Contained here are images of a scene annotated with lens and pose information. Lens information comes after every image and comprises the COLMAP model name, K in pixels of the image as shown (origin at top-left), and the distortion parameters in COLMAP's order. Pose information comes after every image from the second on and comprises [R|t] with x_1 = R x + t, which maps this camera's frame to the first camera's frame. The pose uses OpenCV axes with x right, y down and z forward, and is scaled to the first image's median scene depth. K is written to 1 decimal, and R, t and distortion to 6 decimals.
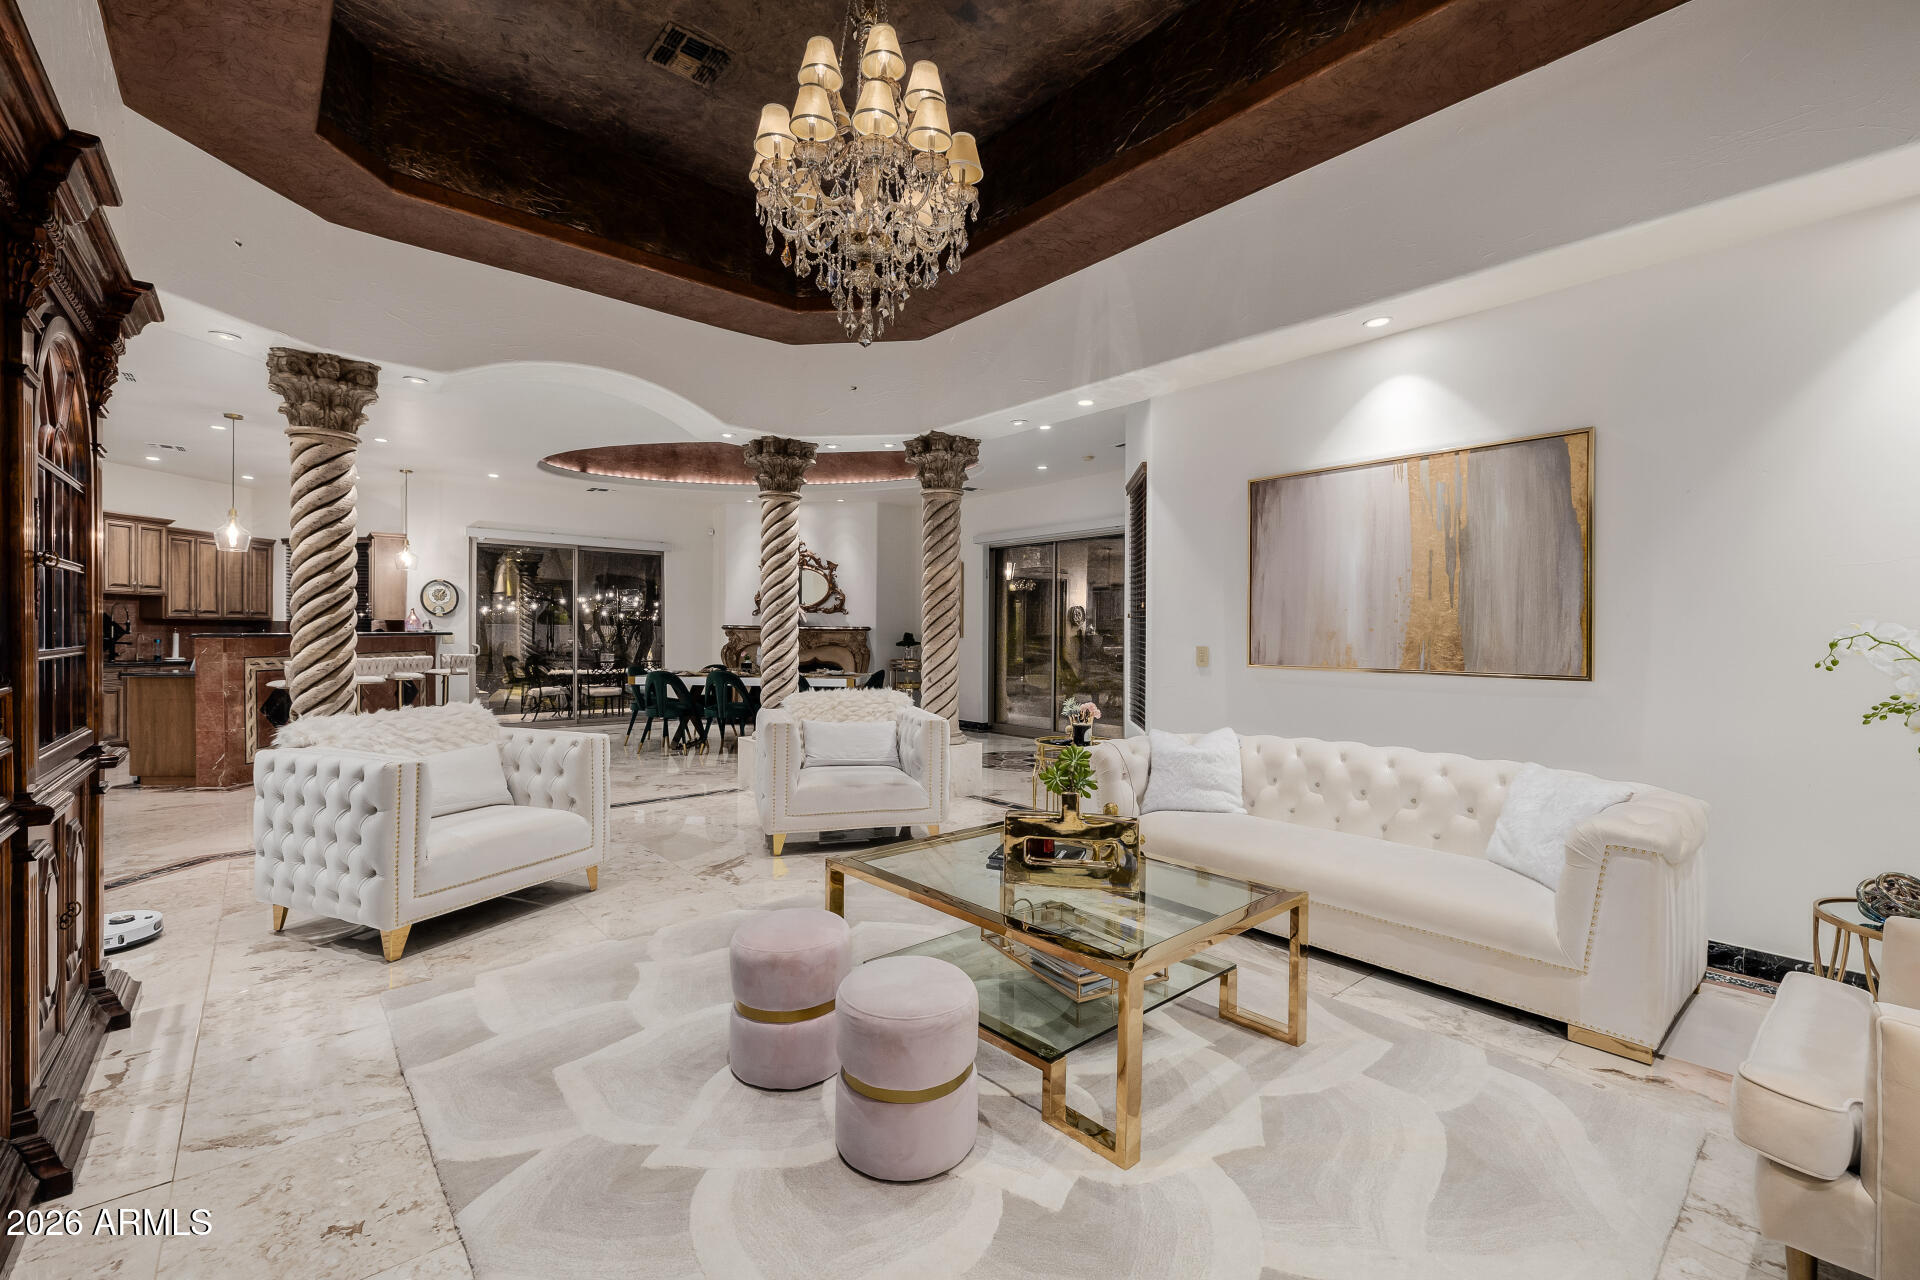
lens RADIAL K [[806.2, 0, 950.9], [0, 806.2, 633.3], [0, 0, 1]] dist [0.003709, -0.000048]
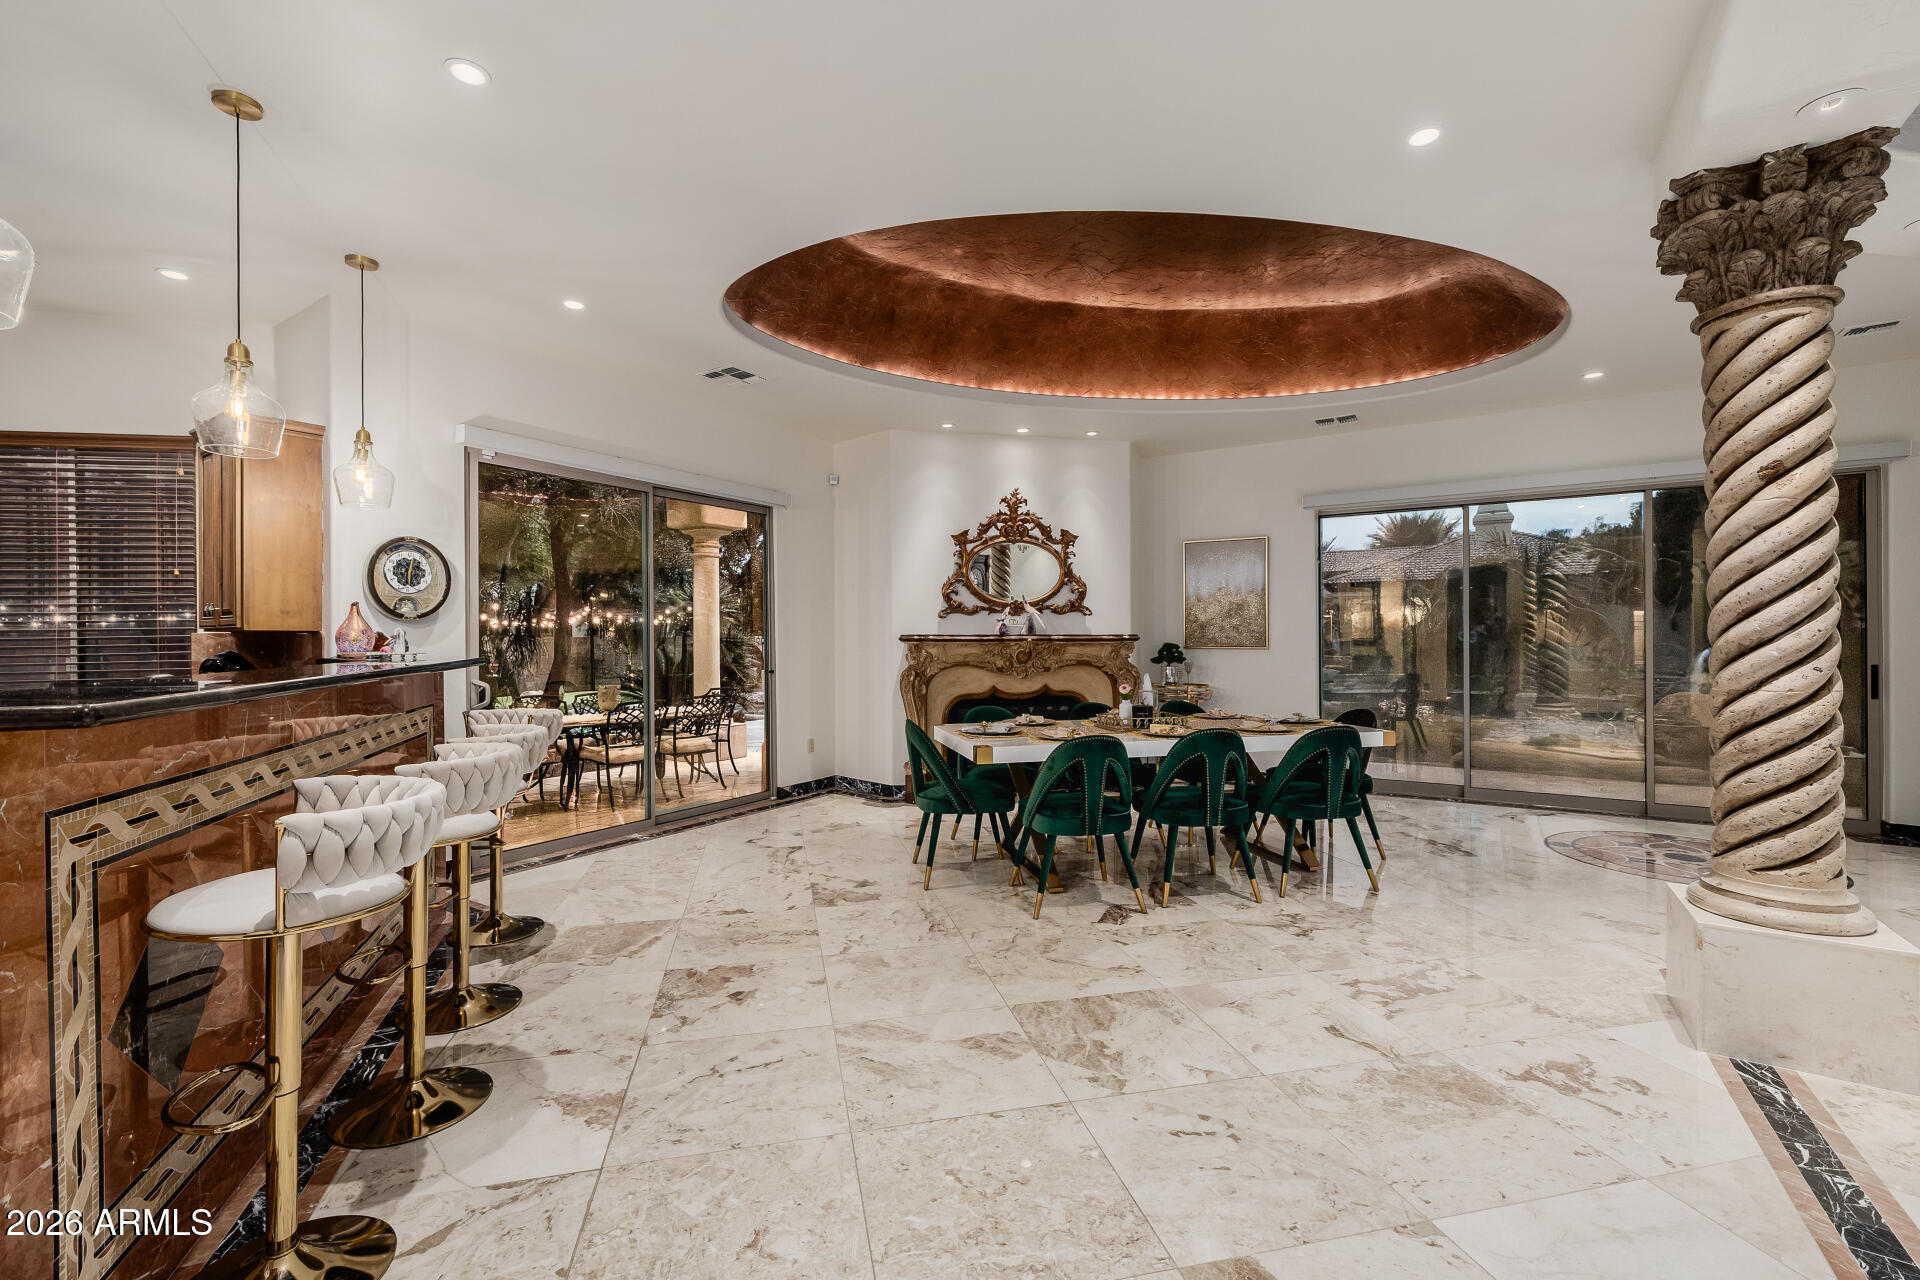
lens RADIAL K [[806.2, 0, 966.0], [0, 806.2, 632.9], [0, 0, 1]] dist [0.003709, -0.000048]
pose [[0.950780, -0.011714, 0.309645, -0.418019], [0.014471, 0.999873, -0.006610, -0.006648], [-0.309529, 0.010765, 0.950829, 0.427580]]
